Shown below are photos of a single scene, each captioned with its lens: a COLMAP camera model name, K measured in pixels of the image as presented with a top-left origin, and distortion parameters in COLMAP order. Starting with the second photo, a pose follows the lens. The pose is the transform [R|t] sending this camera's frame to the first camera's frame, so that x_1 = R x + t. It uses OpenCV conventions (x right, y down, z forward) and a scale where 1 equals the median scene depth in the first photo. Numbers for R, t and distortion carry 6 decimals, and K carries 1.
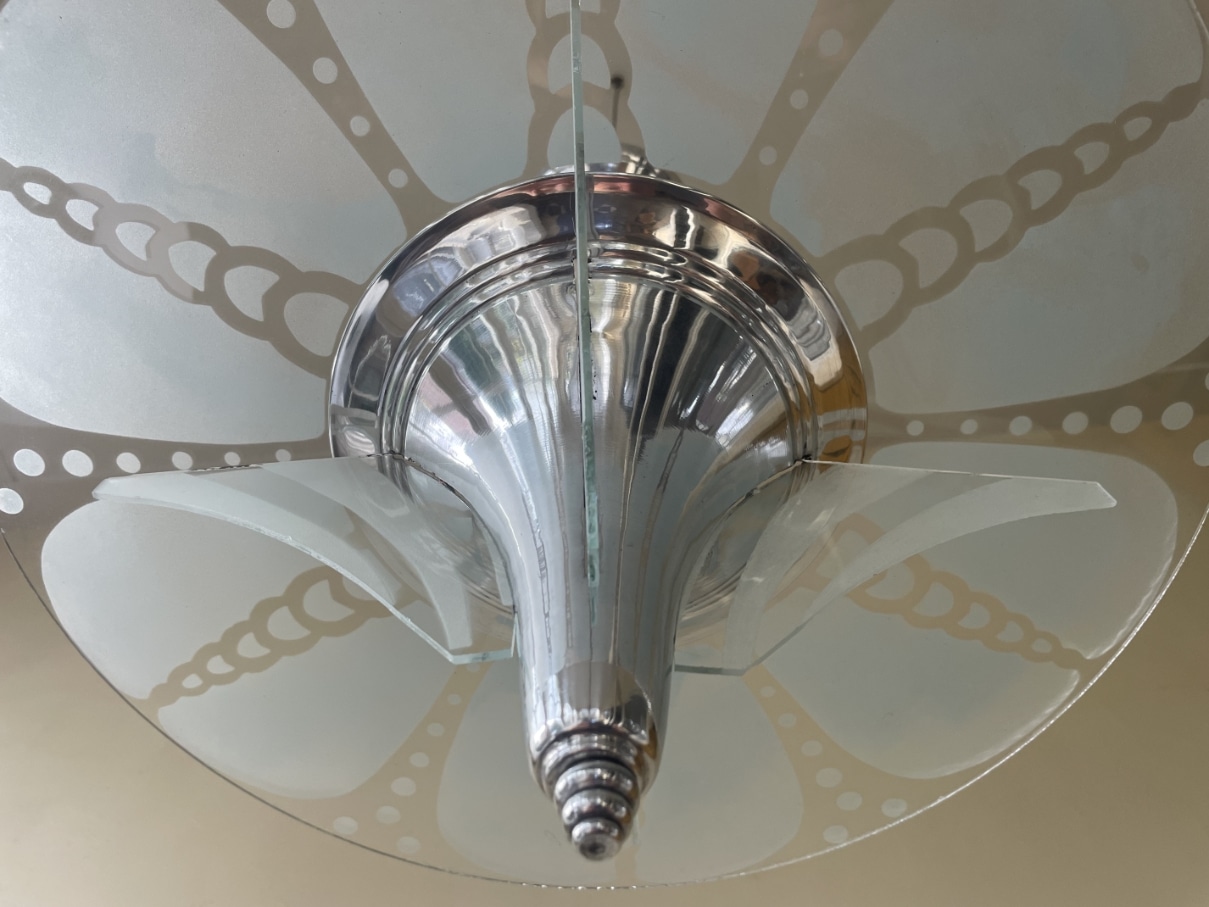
lens RADIAL K [[895.9, 0, 608.7], [0, 895.9, 450.8], [0, 0, 1]] dist [0.068546, -0.121855]
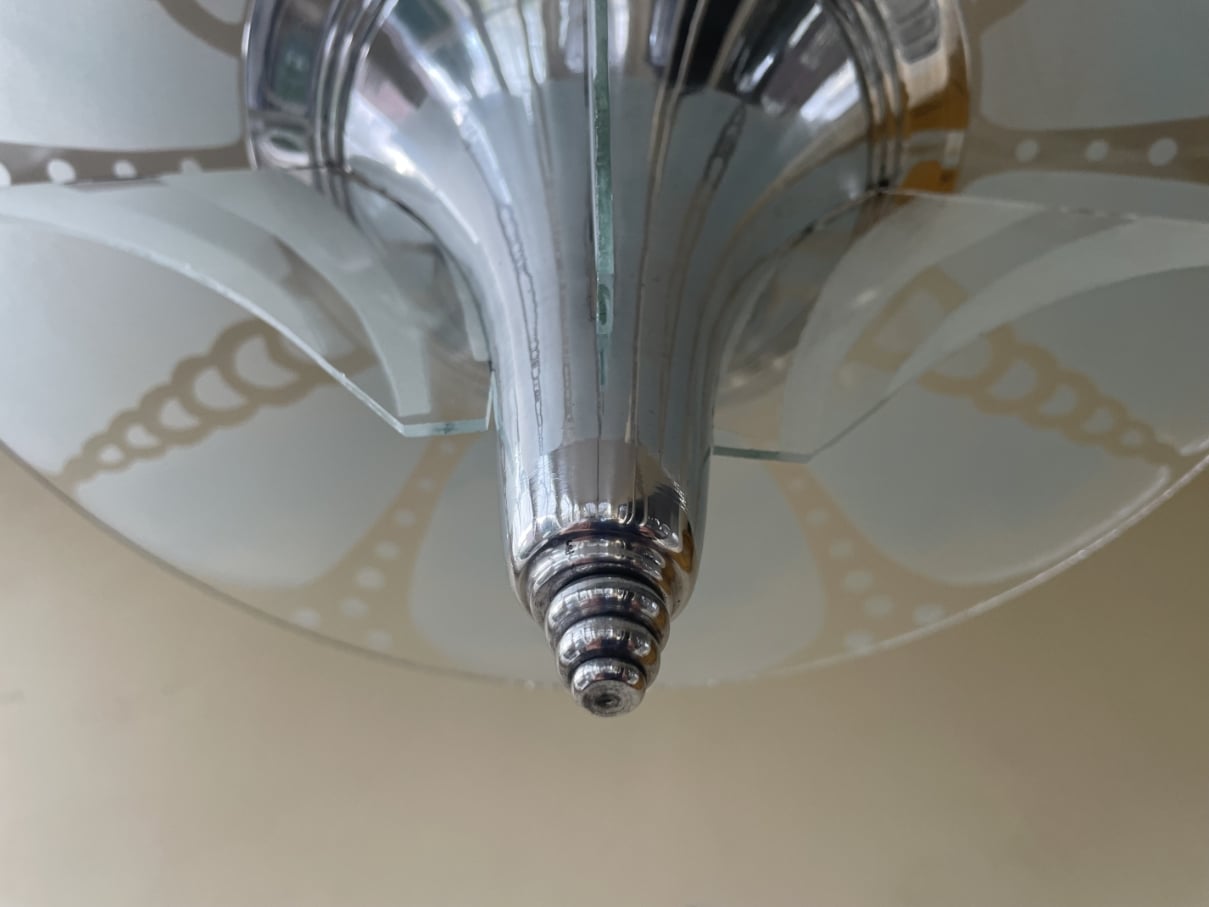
lens RADIAL K [[942.1, 0, 604.5], [0, 942.1, 453.5], [0, 0, 1]] dist [0.047080, -0.093375]
pose [[0.999699, 0.023781, 0.006066, -0.013493], [-0.024539, 0.972520, 0.231520, 0.052668], [-0.000394, -0.231600, 0.972811, 0.195104]]
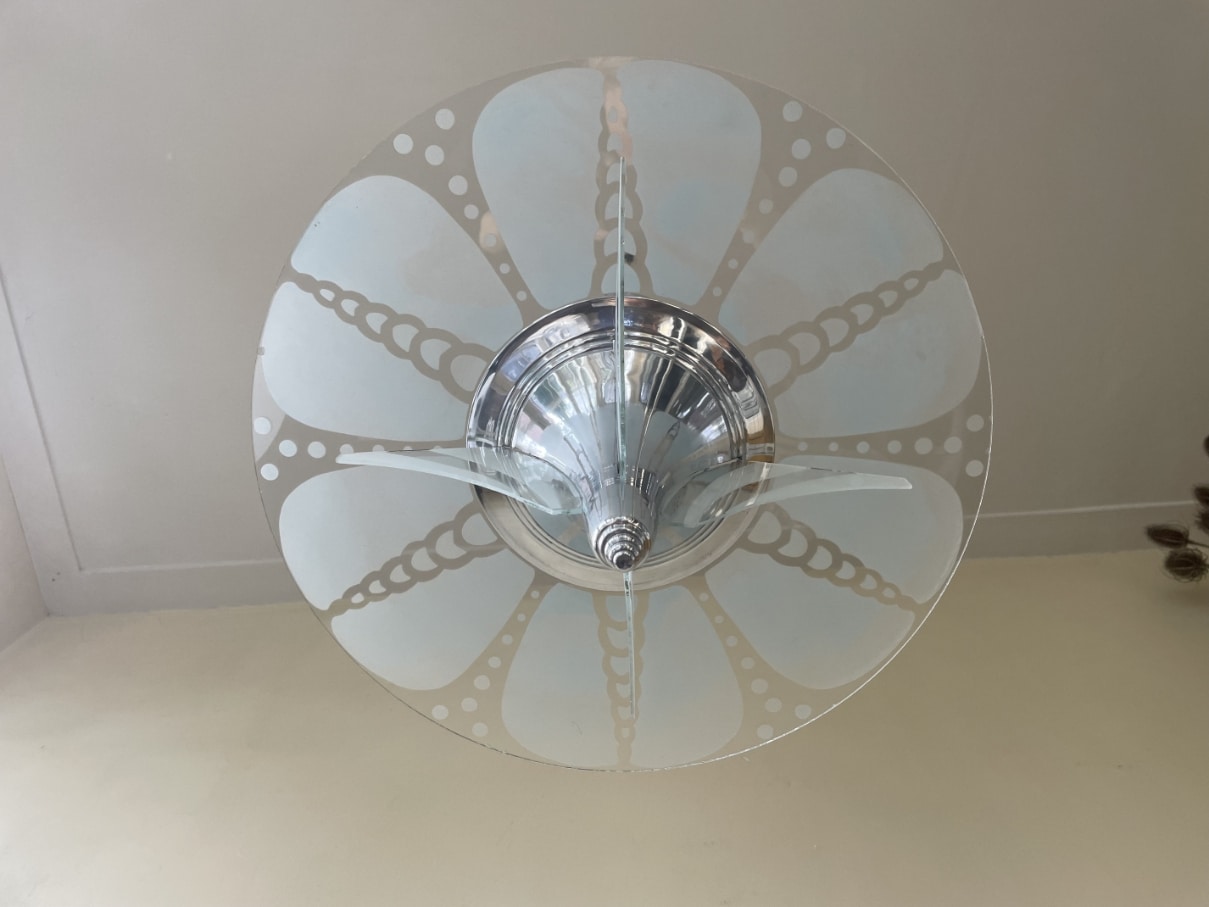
lens RADIAL K [[923.9, 0, 604.5], [0, 923.9, 453.5], [0, 0, 1]] dist [0.067445, -0.102621]
pose [[0.999271, 0.035813, 0.013260, -0.075267], [-0.033033, 0.984814, -0.170441, 0.348210], [-0.019163, 0.169879, 0.985279, -0.857519]]
